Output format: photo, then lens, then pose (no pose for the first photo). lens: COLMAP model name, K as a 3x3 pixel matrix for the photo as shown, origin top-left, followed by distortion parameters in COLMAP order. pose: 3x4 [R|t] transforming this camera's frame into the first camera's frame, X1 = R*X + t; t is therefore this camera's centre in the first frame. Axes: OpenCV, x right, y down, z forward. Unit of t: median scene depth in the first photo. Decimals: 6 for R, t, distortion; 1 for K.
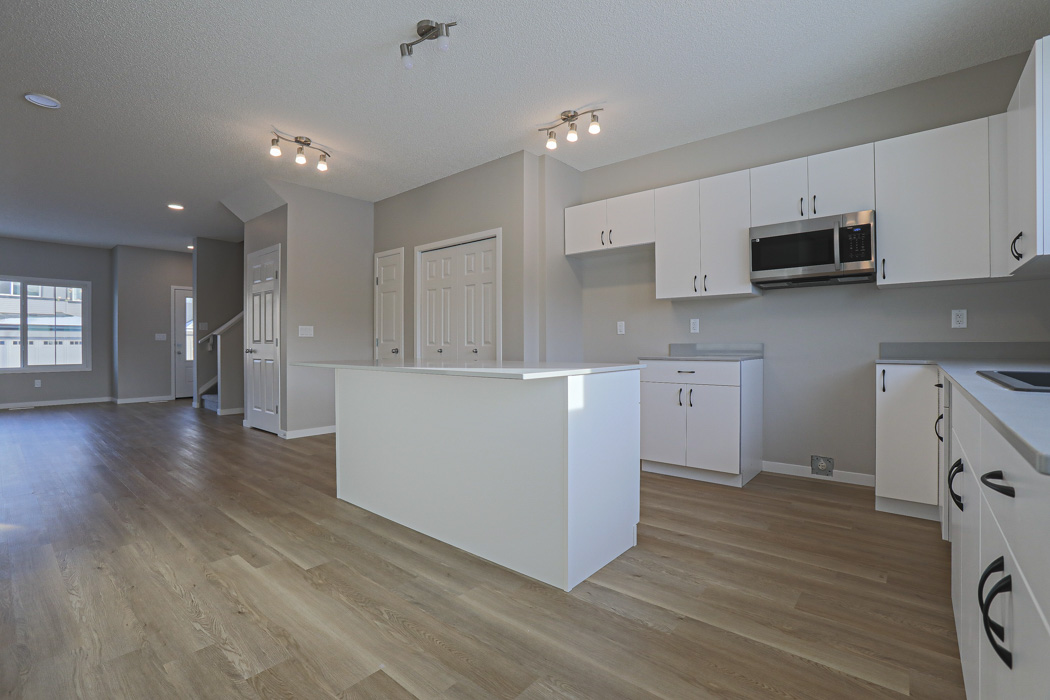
lens RADIAL K [[478.6, 0, 518.2], [0, 478.6, 344.7], [0, 0, 1]] dist [-0.078259, 0.033046]
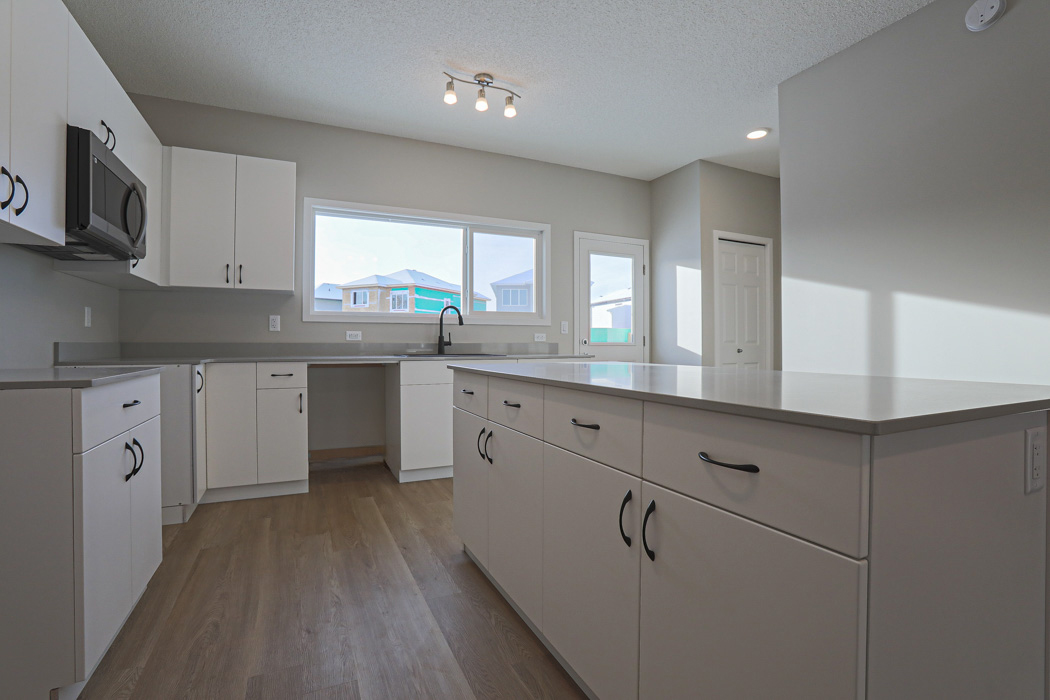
lens RADIAL K [[478.6, 0, 518.2], [0, 478.6, 344.7], [0, 0, 1]] dist [-0.078259, 0.033046]
pose [[-0.911702, 0.002192, 0.410846, -0.168295], [0.003366, 0.999992, 0.002134, 0.000233], [-0.410838, 0.003328, -0.911702, 1.219632]]
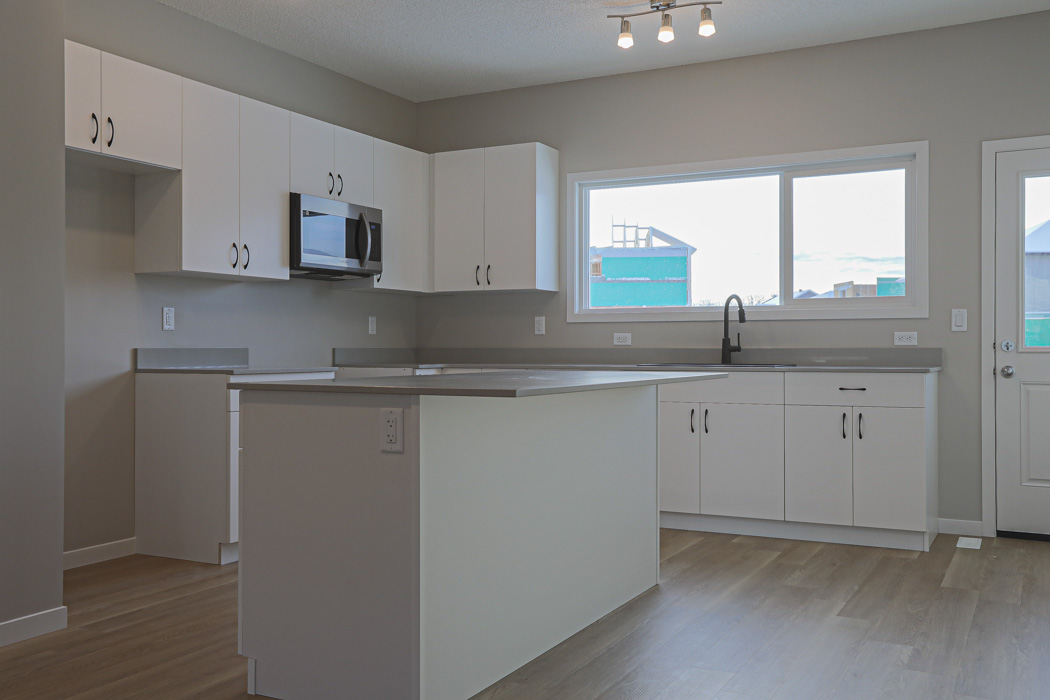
lens RADIAL K [[995.2, 0, 521.1], [0, 995.2, 348.6], [0, 0, 1]] dist [0.006999, 0.007634]
pose [[-0.222159, 0.003507, 0.975004, -1.078214], [0.002458, 0.999992, -0.003037, 0.003147], [-0.975007, 0.001722, -0.222166, 0.963626]]
